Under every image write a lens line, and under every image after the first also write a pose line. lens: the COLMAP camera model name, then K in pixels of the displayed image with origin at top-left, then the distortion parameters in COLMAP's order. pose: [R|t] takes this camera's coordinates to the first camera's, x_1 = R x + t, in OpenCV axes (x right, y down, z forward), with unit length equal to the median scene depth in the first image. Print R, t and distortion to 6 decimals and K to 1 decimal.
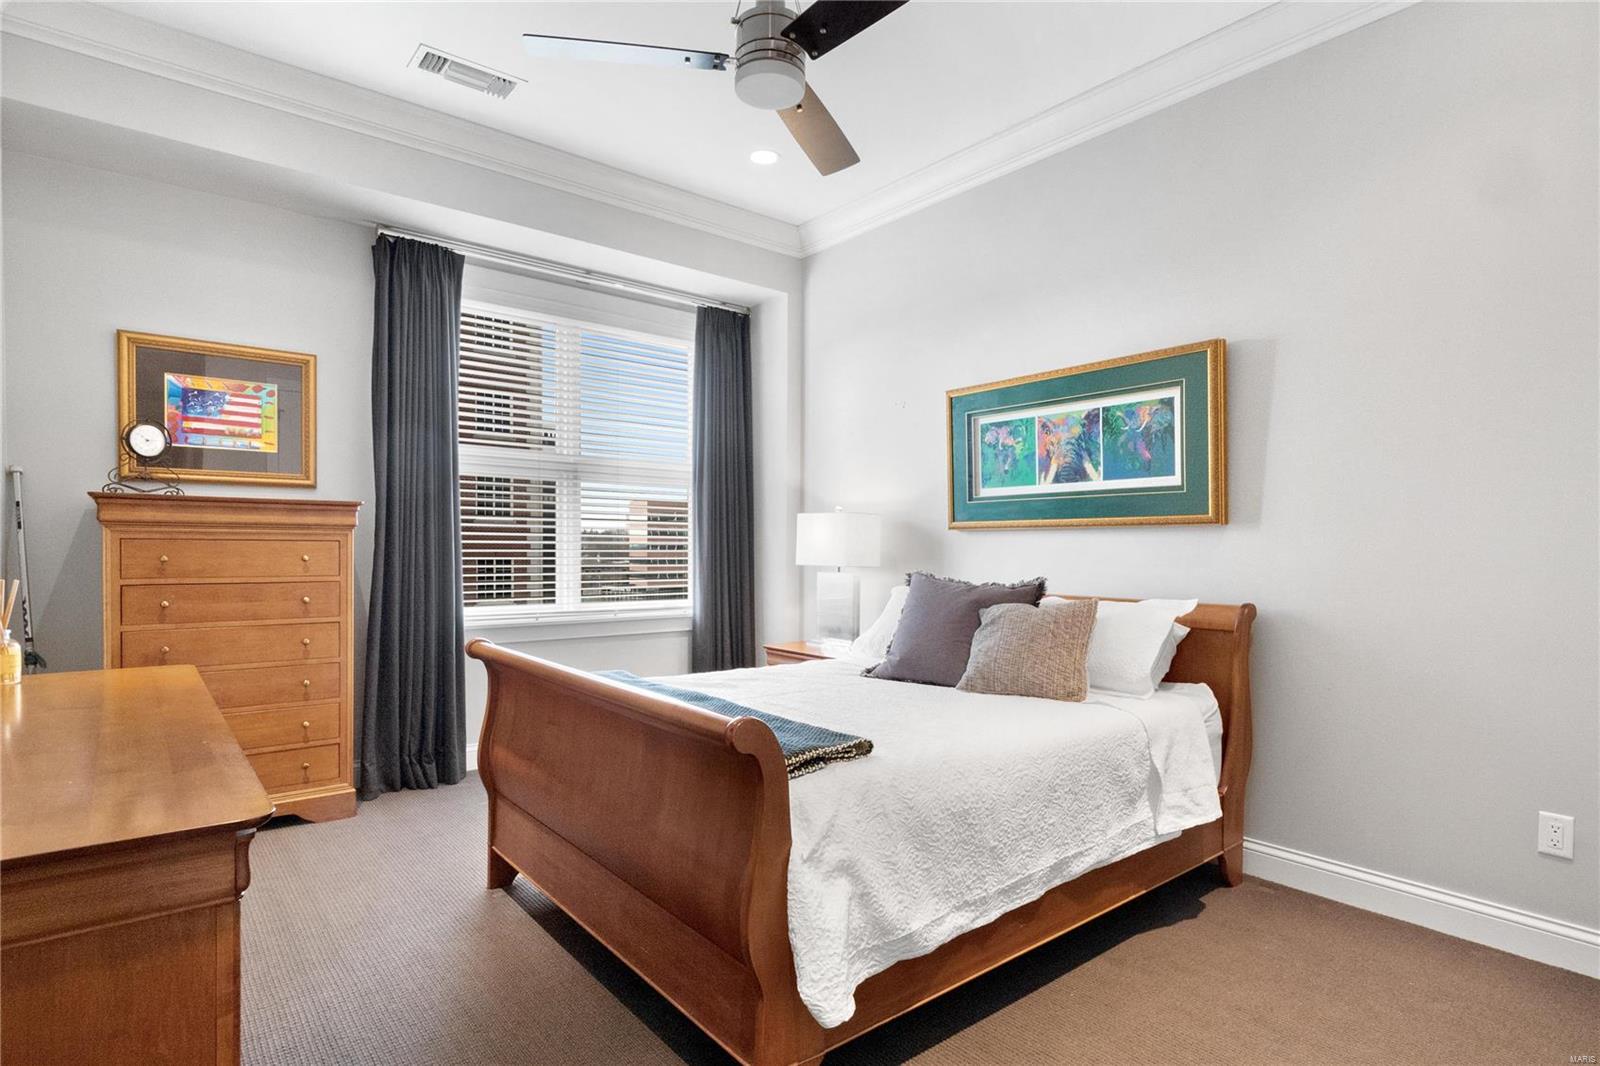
lens RADIAL K [[815.2, 0, 798.7], [0, 815.2, 536.0], [0, 0, 1]] dist [-0.008754, 0.004024]
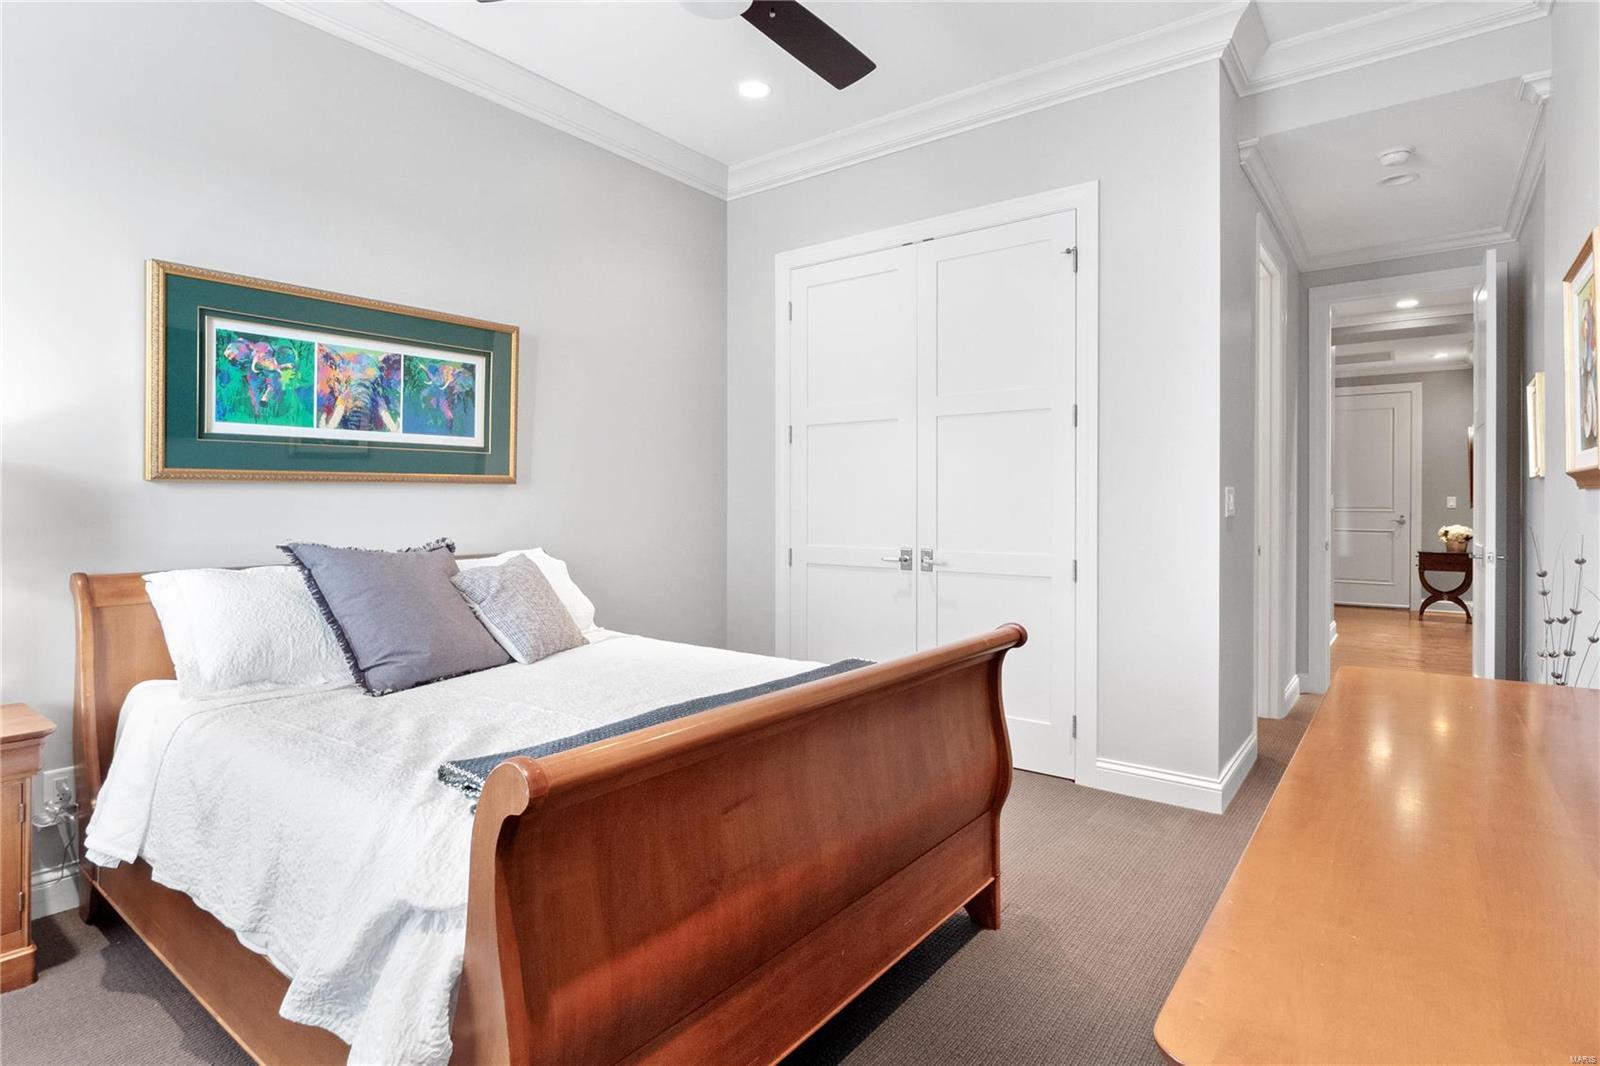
lens RADIAL K [[815.2, 0, 795.9], [0, 815.2, 495.2], [0, 0, 1]] dist [-0.008754, 0.004024]
pose [[-0.228385, 0.003676, 0.973564, -0.633149], [-0.006982, 0.999961, -0.005413, 0.005796], [-0.973546, -0.008033, -0.228350, 0.756757]]
